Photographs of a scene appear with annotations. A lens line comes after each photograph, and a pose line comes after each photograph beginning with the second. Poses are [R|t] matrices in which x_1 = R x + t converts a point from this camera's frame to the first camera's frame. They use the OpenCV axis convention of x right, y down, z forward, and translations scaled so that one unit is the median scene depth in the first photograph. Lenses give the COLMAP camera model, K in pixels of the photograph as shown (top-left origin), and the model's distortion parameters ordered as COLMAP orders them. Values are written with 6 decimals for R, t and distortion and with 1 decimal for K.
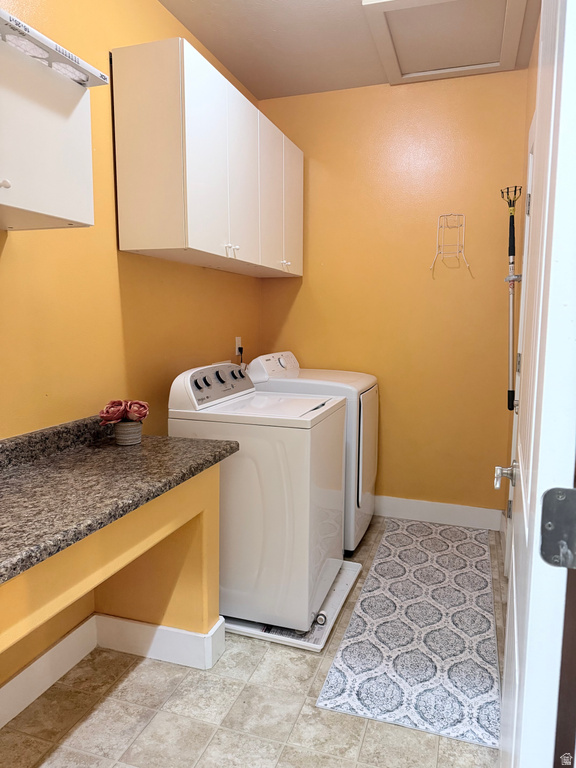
lens RADIAL K [[538.2, 0, 288.0], [0, 538.2, 384.0], [0, 0, 1]] dist [0.007690, 0.000564]
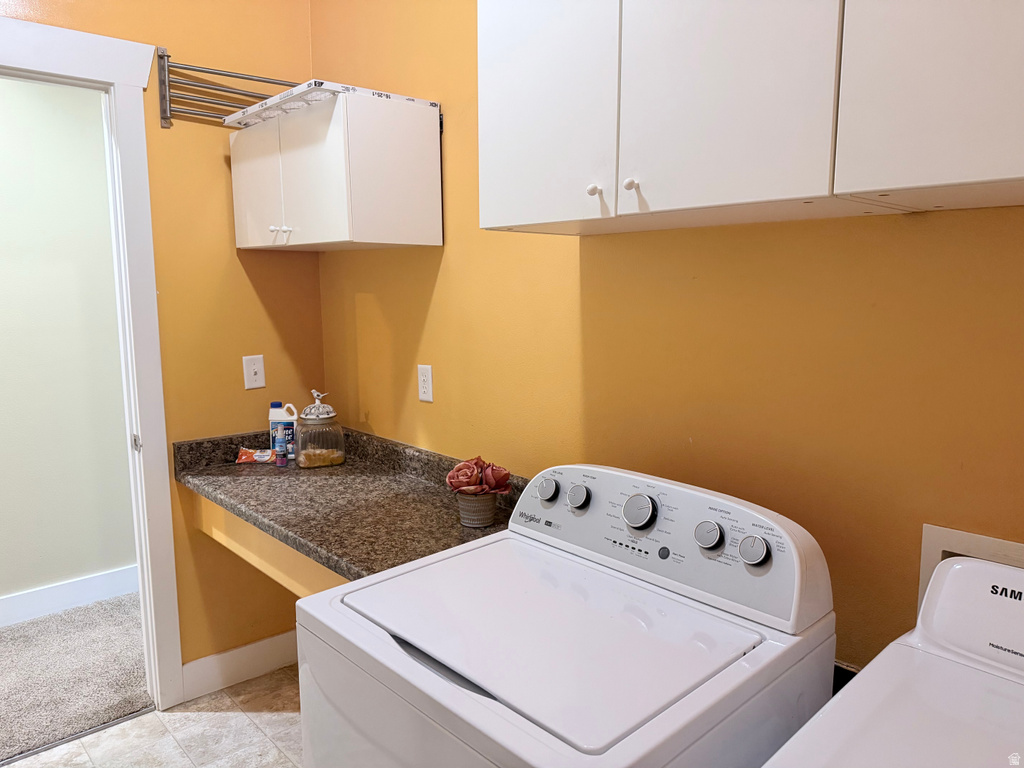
lens RADIAL K [[717.7, 0, 512.0], [0, 717.7, 384.0], [0, 0, 1]] dist [0.007690, 0.000564]
pose [[-0.459791, 0.134825, -0.877733, 0.582498], [-0.101906, 0.973867, 0.202974, -0.316651], [0.882161, 0.182772, -0.434035, 1.730614]]
